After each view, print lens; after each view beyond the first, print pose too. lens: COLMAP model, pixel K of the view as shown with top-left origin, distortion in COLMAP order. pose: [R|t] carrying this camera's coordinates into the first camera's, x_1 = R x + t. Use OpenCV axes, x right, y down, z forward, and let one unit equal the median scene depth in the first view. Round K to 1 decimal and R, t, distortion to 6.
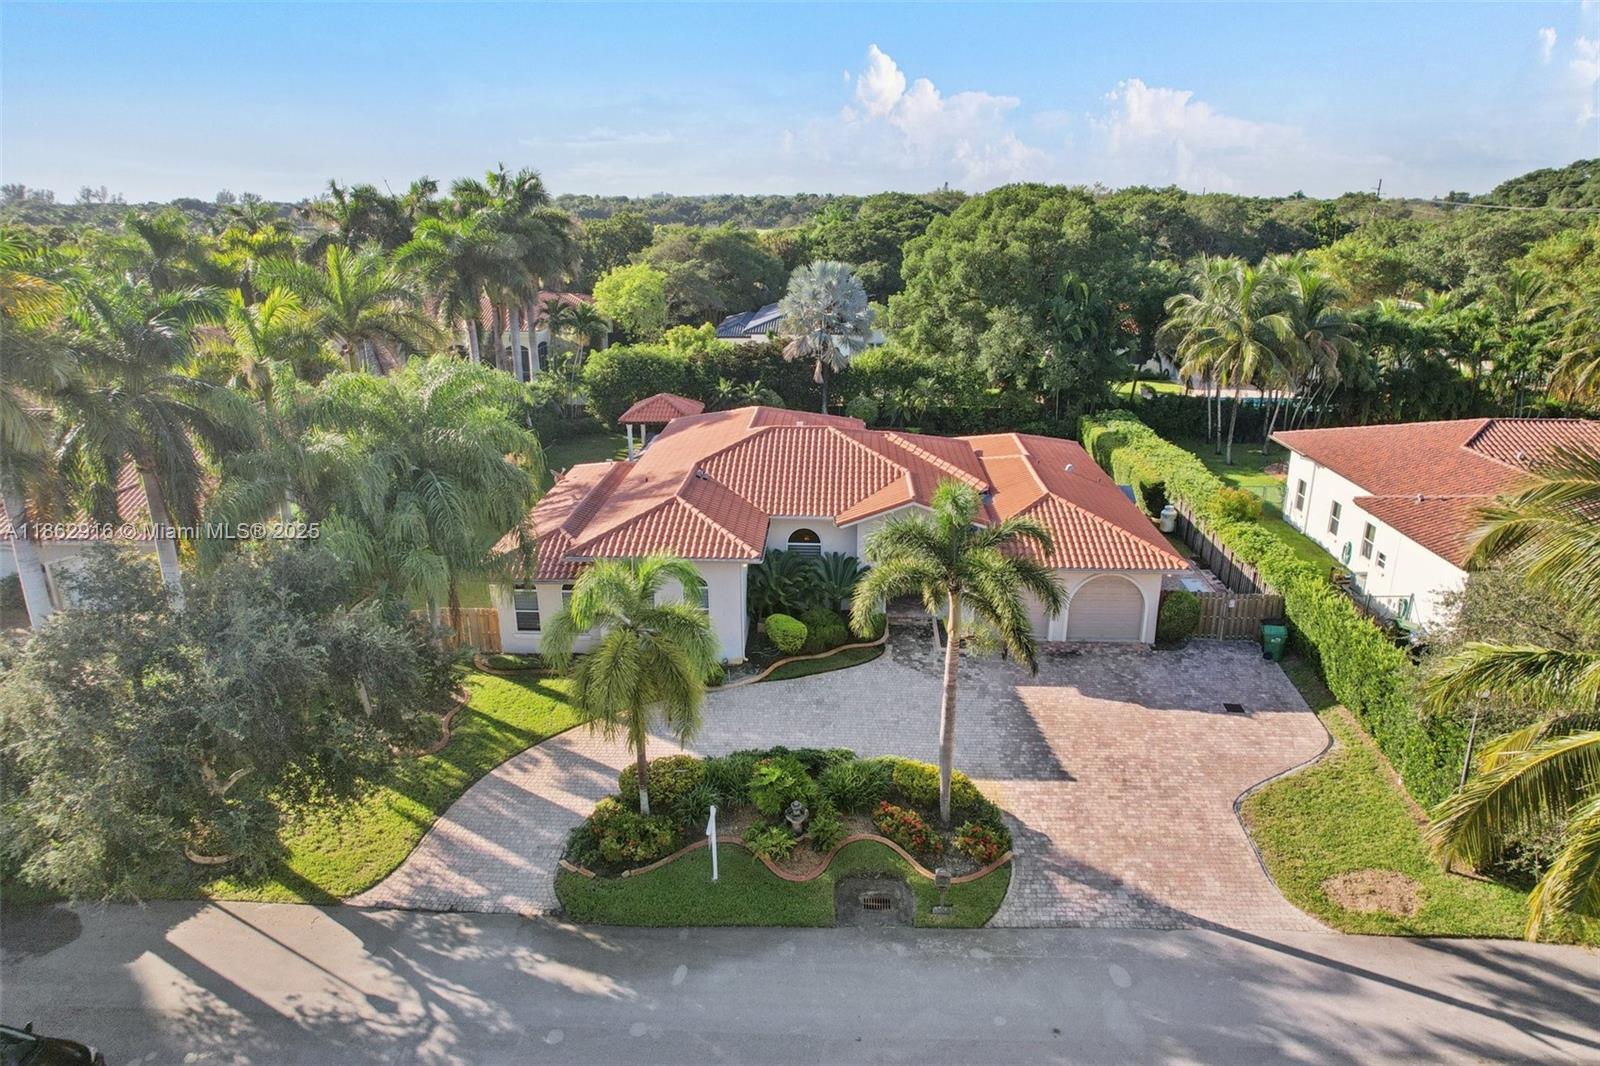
lens RADIAL K [[1028.7, 0, 808.8], [0, 1028.7, 550.6], [0, 0, 1]] dist [-0.069245, 0.062118]
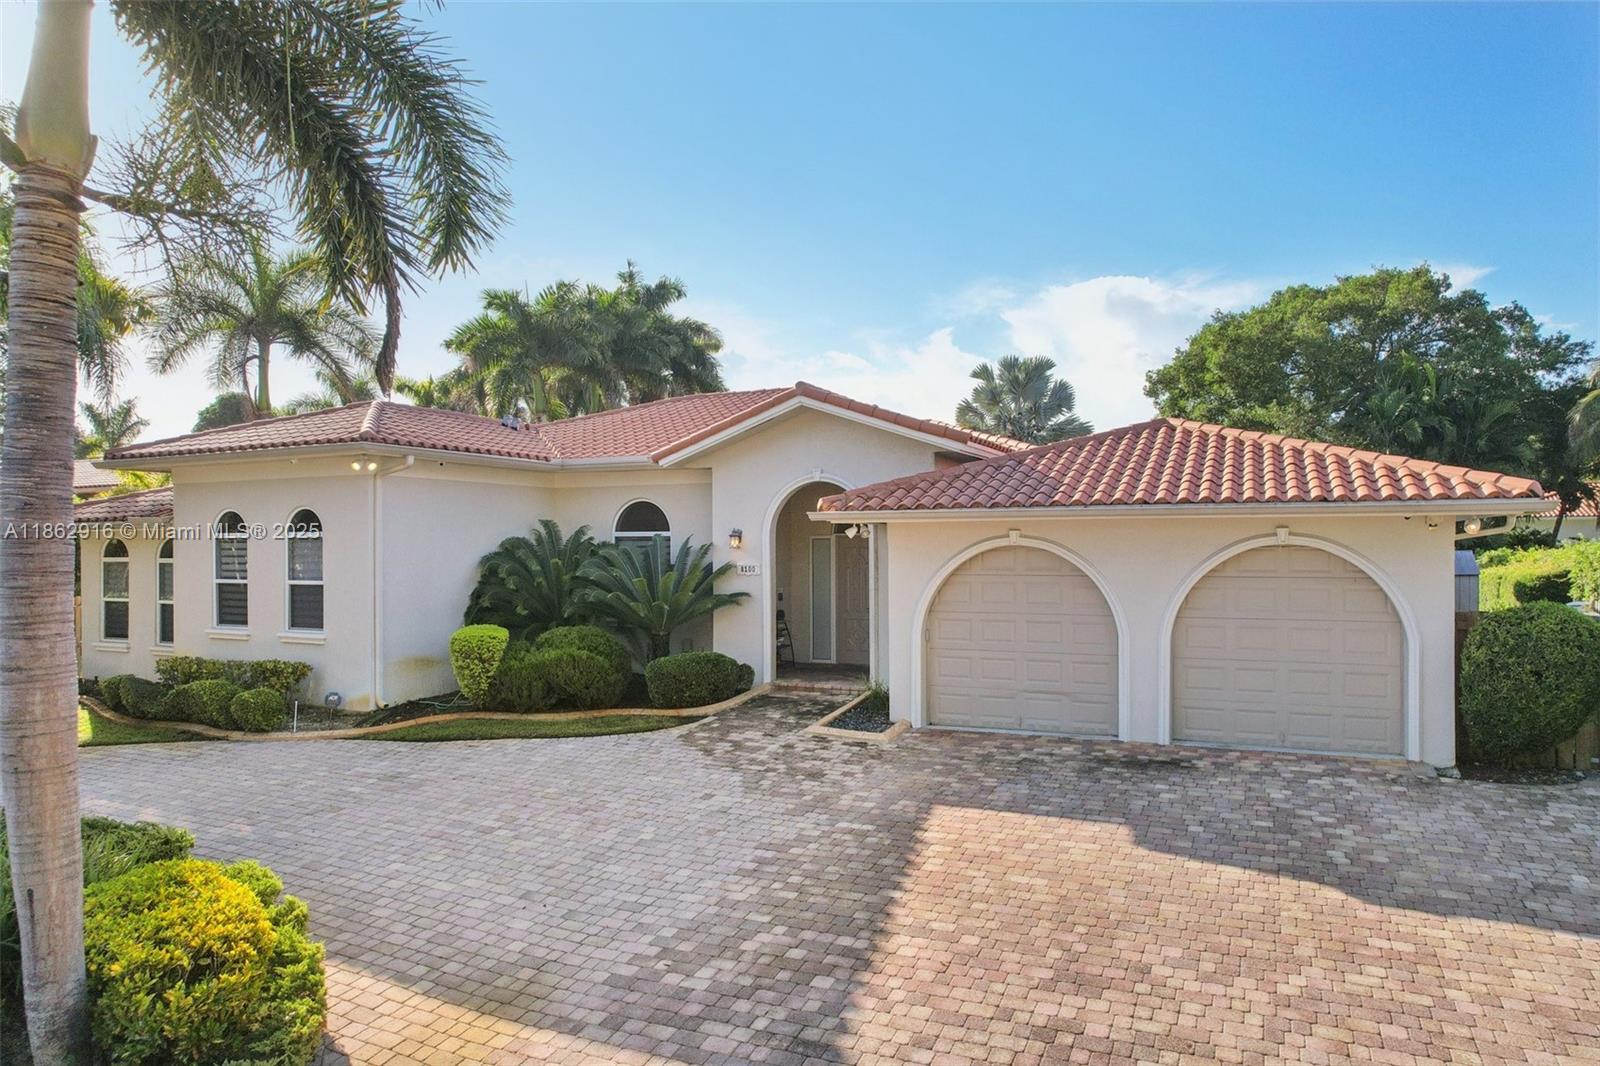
lens RADIAL K [[1028.7, 0, 808.8], [0, 1028.7, 550.6], [0, 0, 1]] dist [-0.069245, 0.062118]
pose [[0.923666, -0.003455, -0.383184, 0.284128], [-0.124408, 0.943090, -0.308390, 0.156716], [0.362442, 0.332520, 0.870670, 0.653743]]
